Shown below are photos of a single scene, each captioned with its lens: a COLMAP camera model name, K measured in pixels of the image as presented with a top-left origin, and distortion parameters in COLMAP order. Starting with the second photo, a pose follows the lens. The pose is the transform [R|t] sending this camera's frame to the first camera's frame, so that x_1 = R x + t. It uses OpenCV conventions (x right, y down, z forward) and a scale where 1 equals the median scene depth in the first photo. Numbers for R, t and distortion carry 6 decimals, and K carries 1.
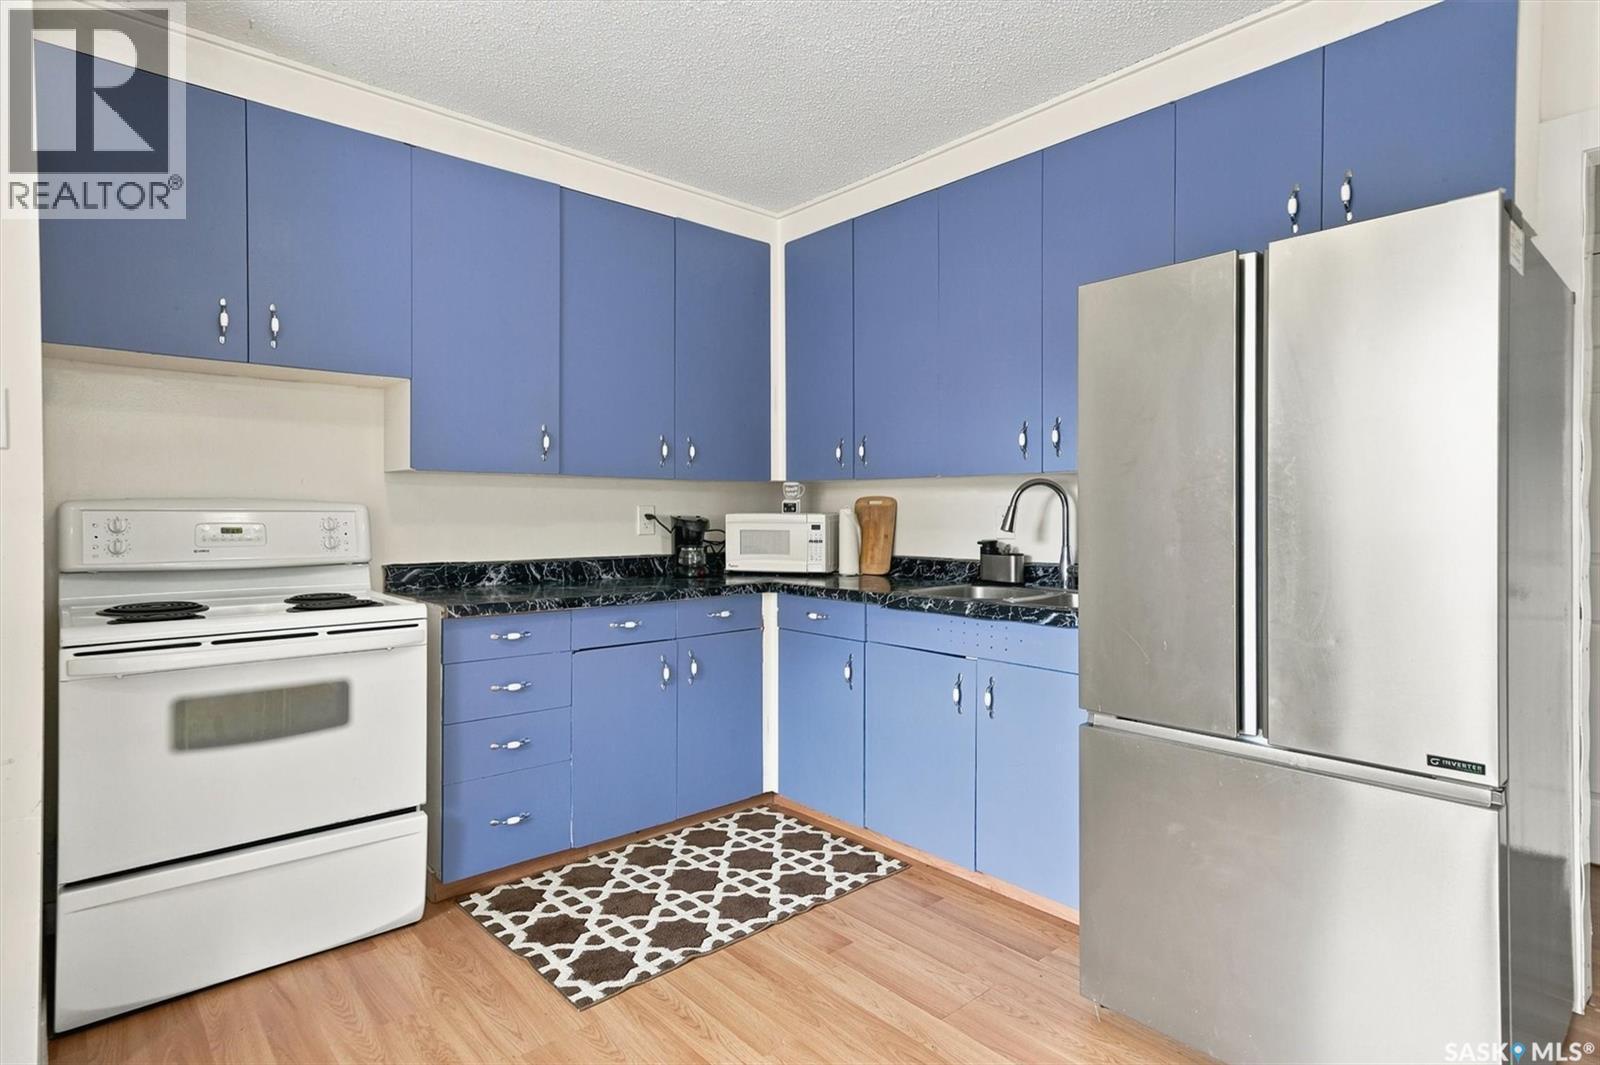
lens RADIAL K [[831.9, 0, 801.8], [0, 831.9, 524.9], [0, 0, 1]] dist [0.025056, -0.000350]
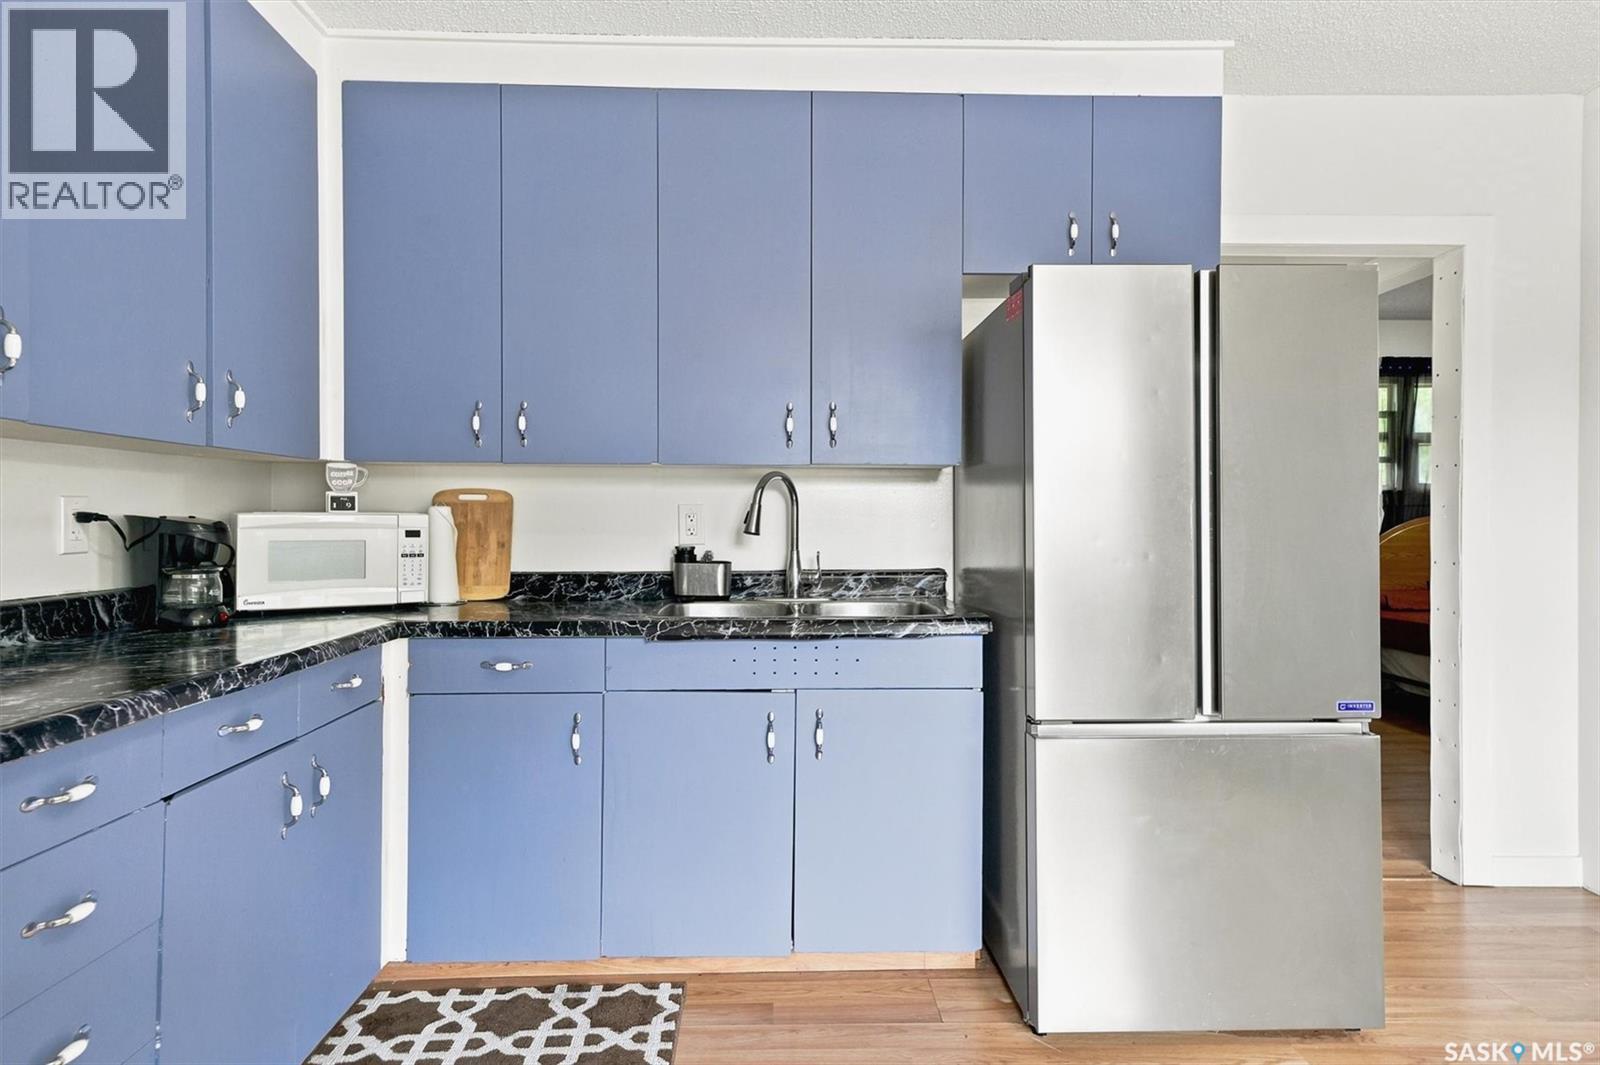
lens RADIAL K [[933.7, 0, 797.6], [0, 933.7, 520.2], [0, 0, 1]] dist [0.031315, 0.000292]
pose [[0.648376, -0.001905, 0.761318, -0.377195], [0.012571, 0.999887, -0.008204, 0.002422], [-0.761217, 0.014890, 0.648326, 0.317166]]
